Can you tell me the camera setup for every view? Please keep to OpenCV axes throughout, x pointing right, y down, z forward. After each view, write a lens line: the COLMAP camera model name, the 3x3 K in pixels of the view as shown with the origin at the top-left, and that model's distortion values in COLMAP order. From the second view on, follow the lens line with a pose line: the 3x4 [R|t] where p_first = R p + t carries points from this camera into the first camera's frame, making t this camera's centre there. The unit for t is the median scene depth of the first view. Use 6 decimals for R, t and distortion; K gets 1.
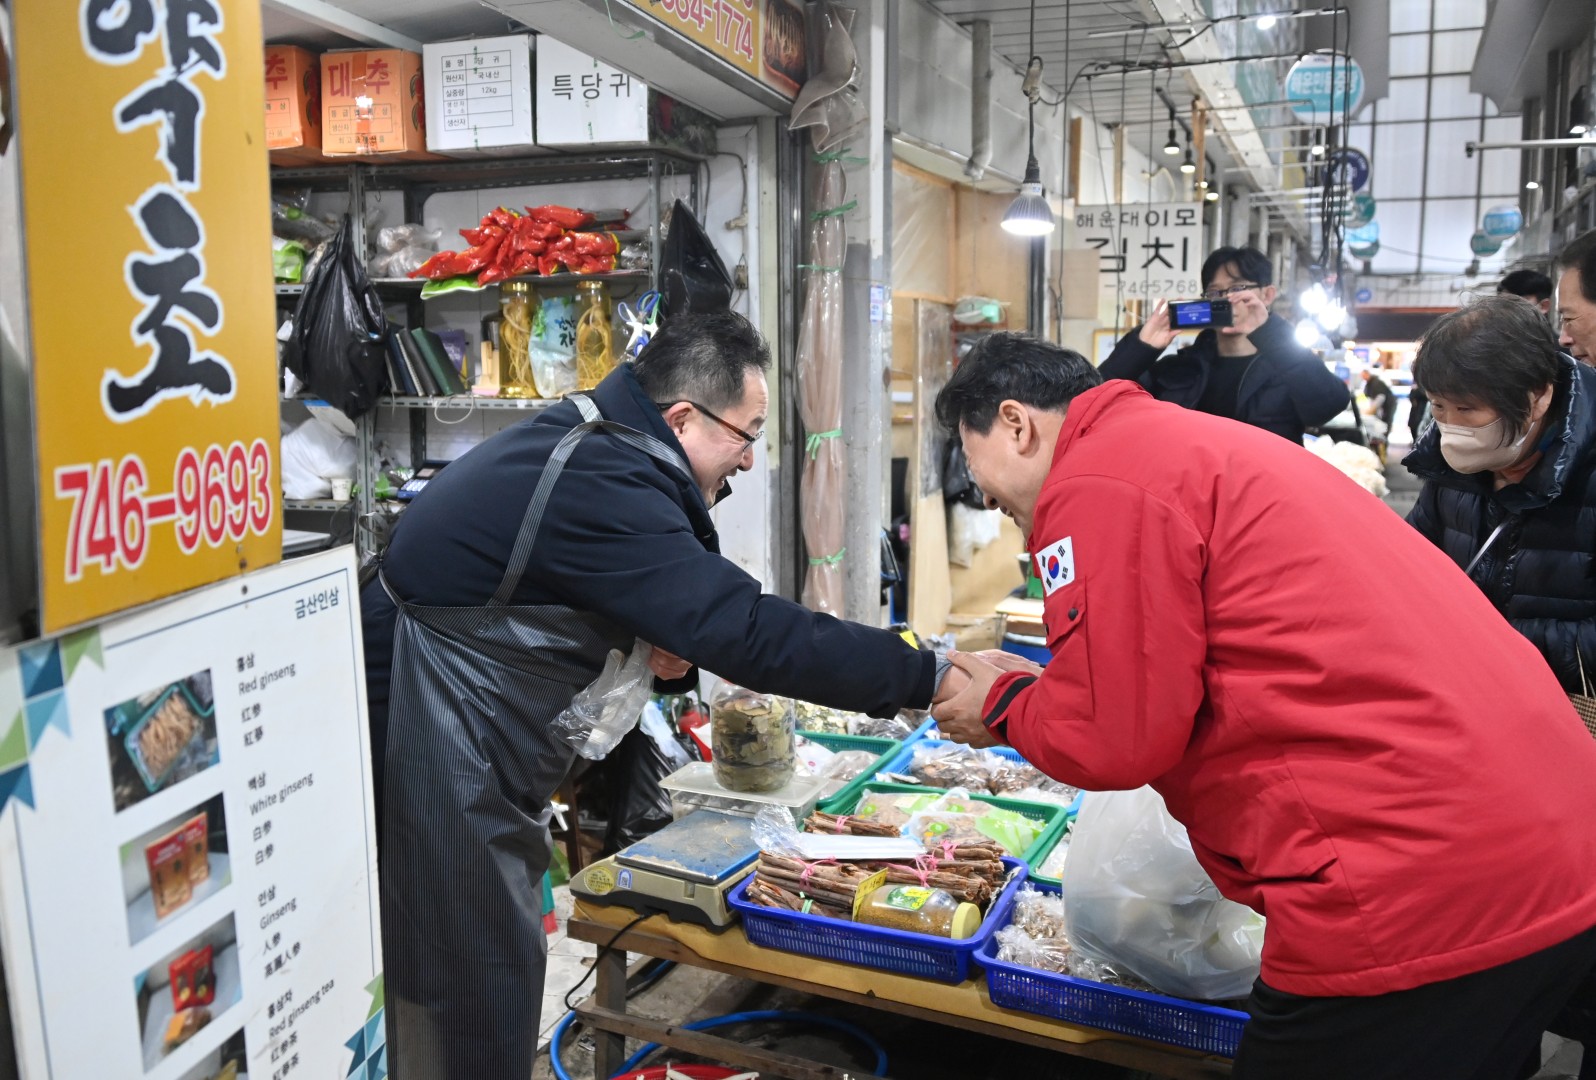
lens RADIAL K [[1394.4, 0, 797.7], [0, 1394.4, 500.5], [0, 0, 1]] dist [-0.013413, -0.015289]
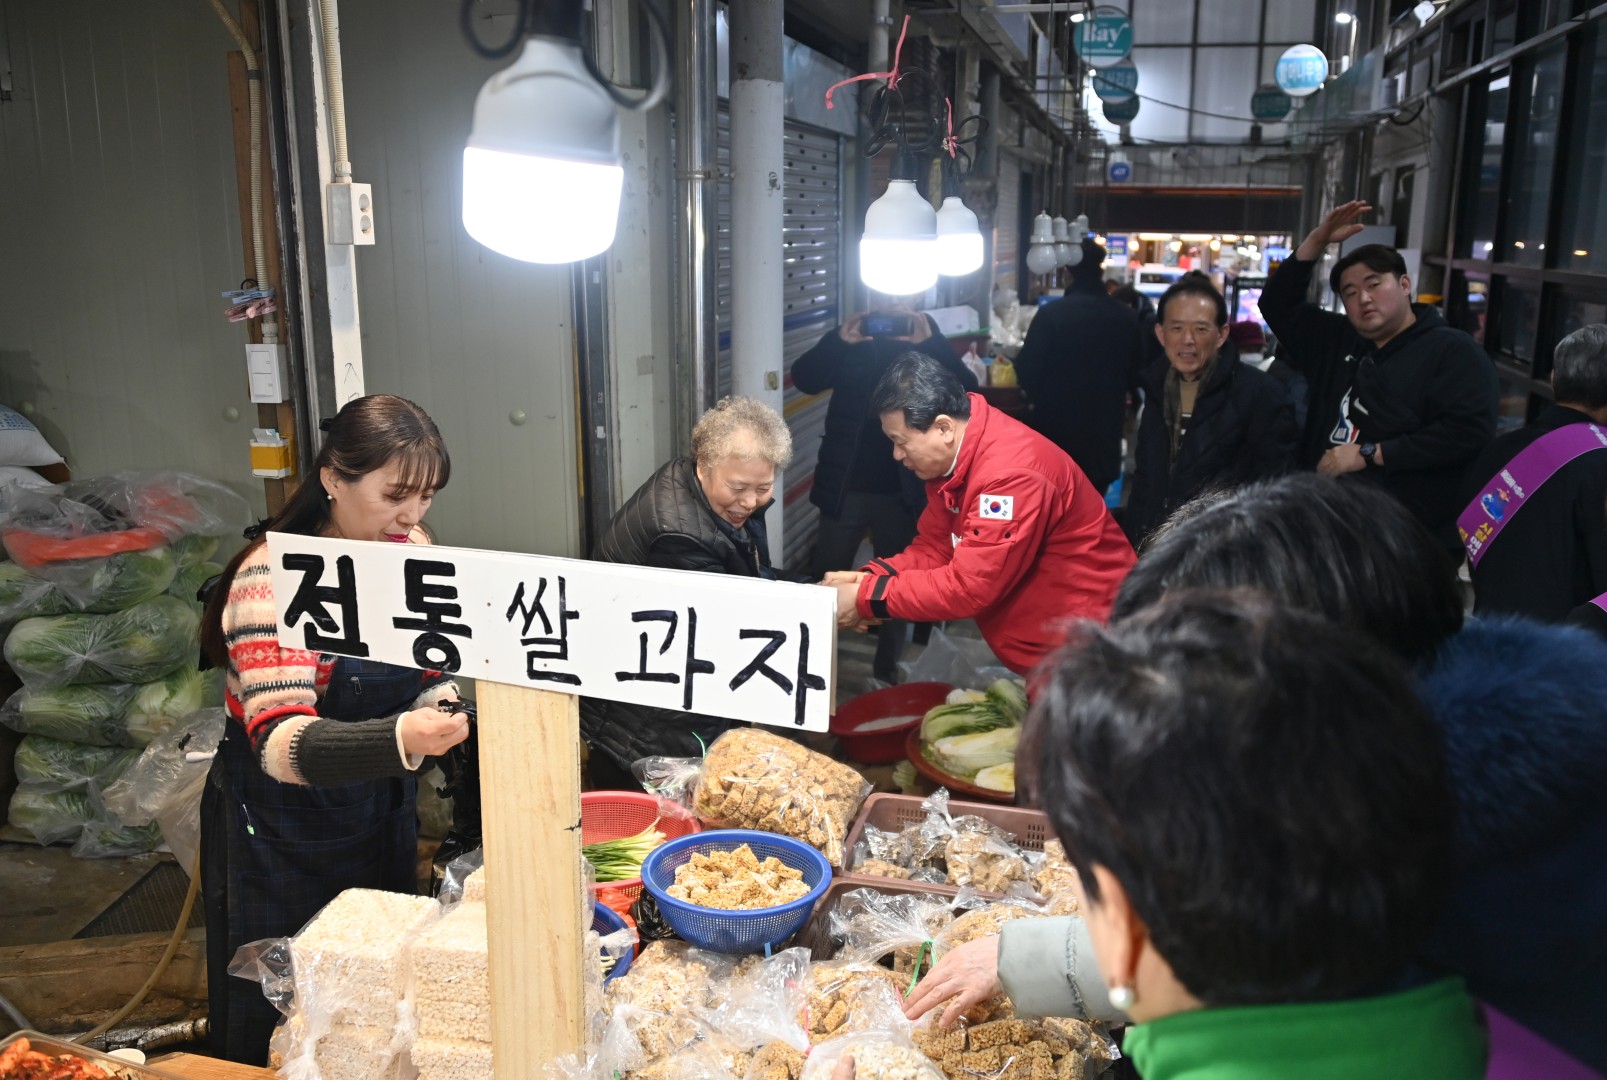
lens RADIAL K [[1344.5, 0, 803.5], [0, 1344.5, 540.0], [0, 0, 1]] dist [-0.053897, -0.004320]
pose [[0.988272, -0.034473, 0.148764, 0.202066], [0.015725, 0.991981, 0.125407, -0.069835], [-0.151894, -0.121596, 0.980889, 0.477447]]
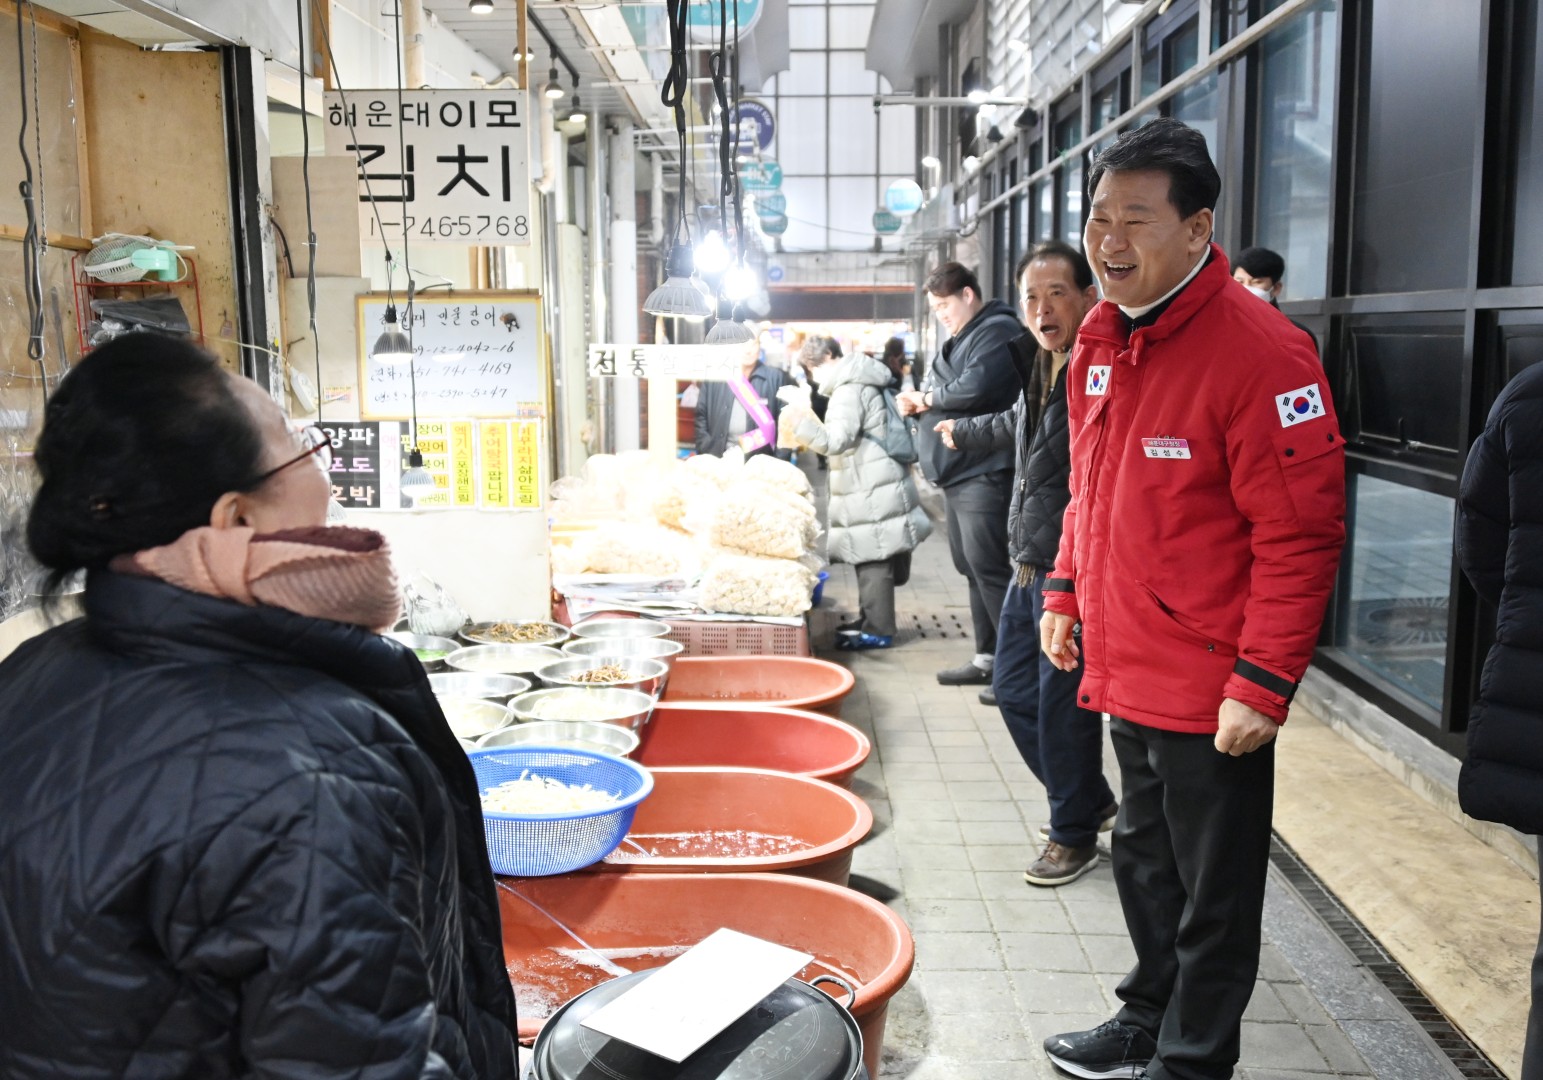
lens RADIAL K [[1382.2, 0, 771.6], [0, 1382.2, 505.1], [0, 0, 1]] dist [-0.016294, -0.007404]
pose [[0.928540, -0.055511, 0.367058, 0.070335], [0.049689, 0.998444, 0.025301, -0.017328], [-0.367892, -0.005254, 0.929854, 0.173944]]
